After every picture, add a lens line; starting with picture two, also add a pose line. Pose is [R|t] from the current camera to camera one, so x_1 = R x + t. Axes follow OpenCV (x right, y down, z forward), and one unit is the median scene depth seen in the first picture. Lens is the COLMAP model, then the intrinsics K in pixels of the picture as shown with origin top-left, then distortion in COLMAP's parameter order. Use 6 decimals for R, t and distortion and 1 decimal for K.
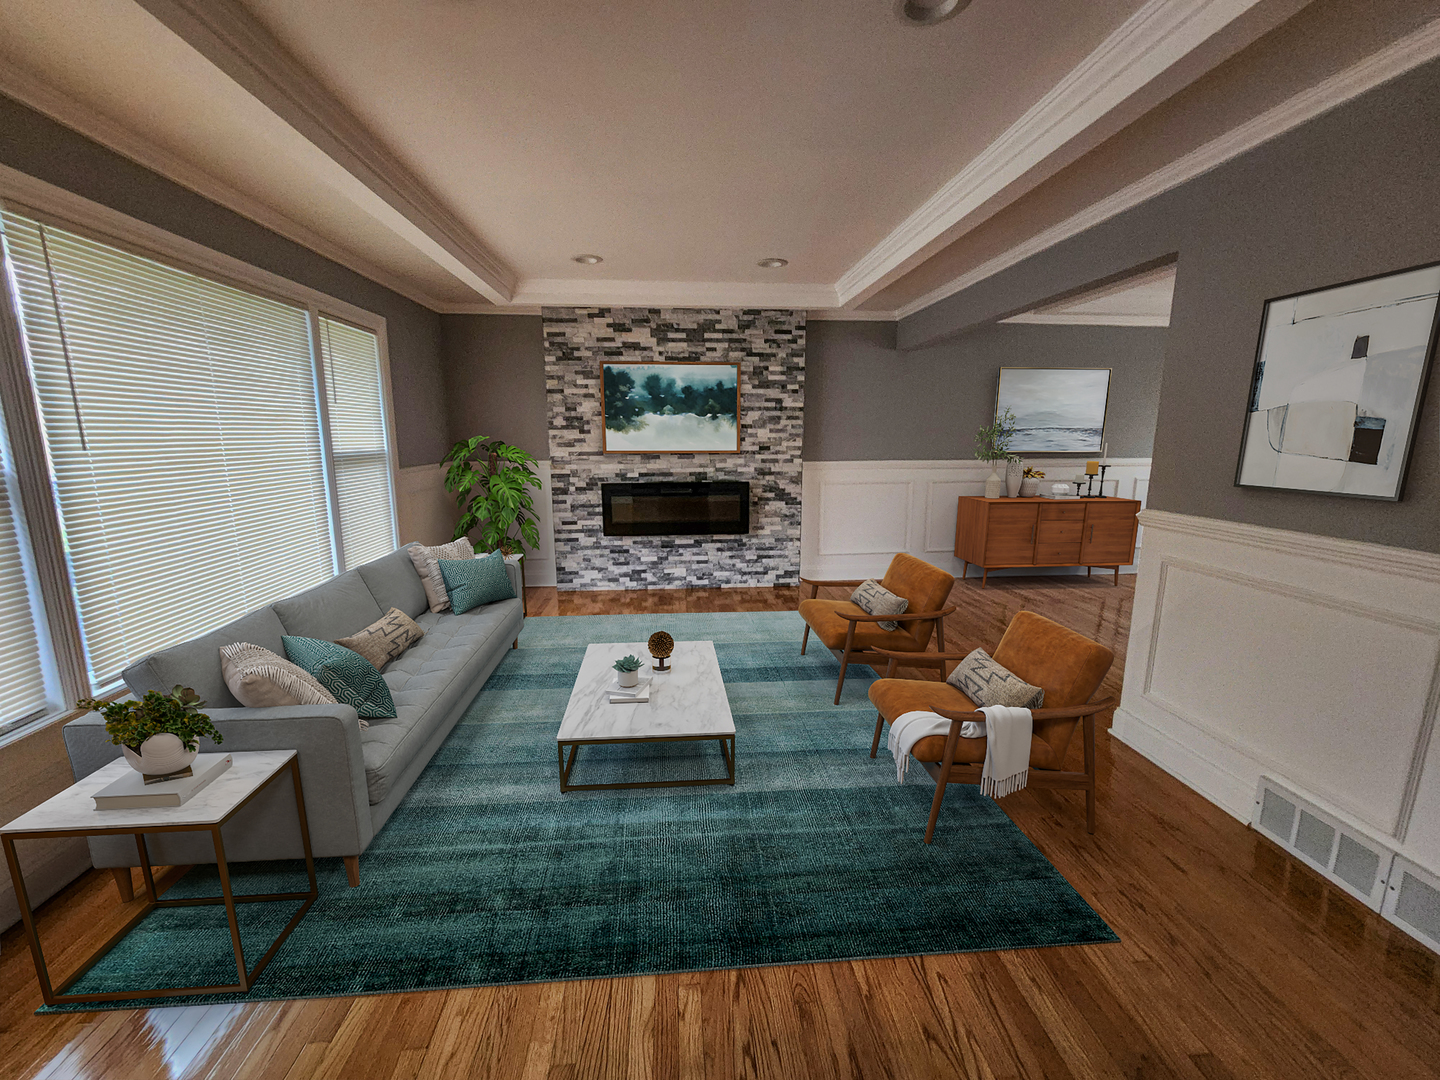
lens RADIAL K [[585.7, 0, 716.1], [0, 585.7, 542.4], [0, 0, 1]] dist [0.002999, 0.000383]
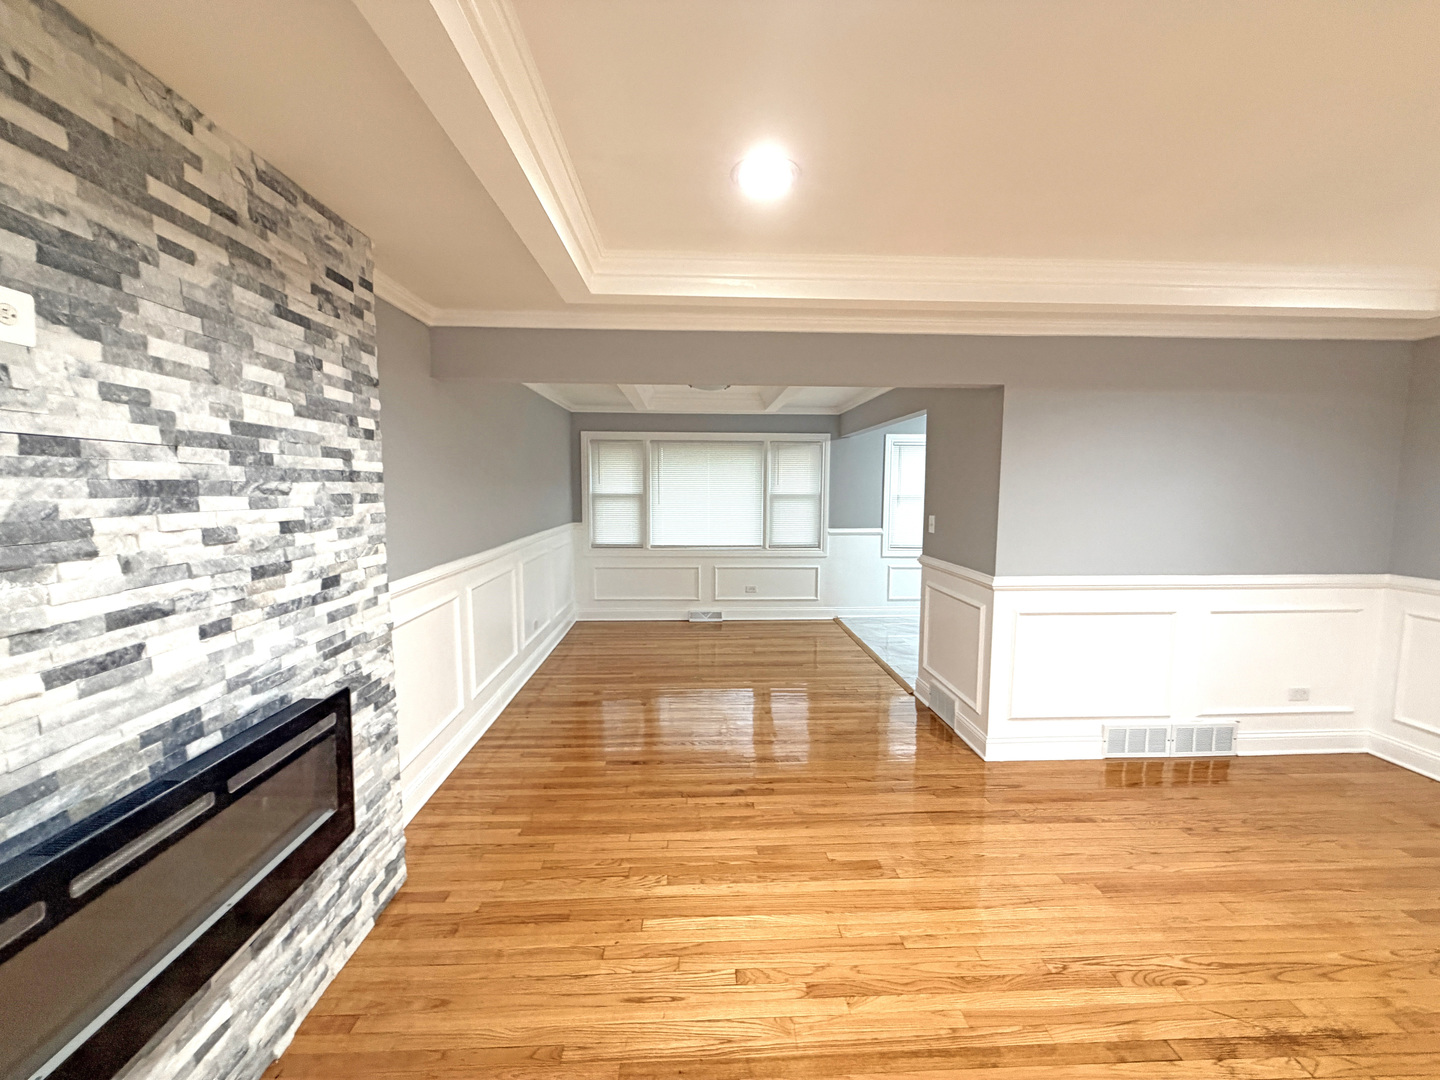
lens RADIAL K [[571.8, 0, 717.7], [0, 571.8, 541.1], [0, 0, 1]] dist [0.000658, -0.000074]
pose [[0.035541, -0.098933, 0.994459, -0.262020], [0.176821, 0.980011, 0.091177, -0.178951], [-0.983601, 0.172601, 0.052324, 0.755282]]
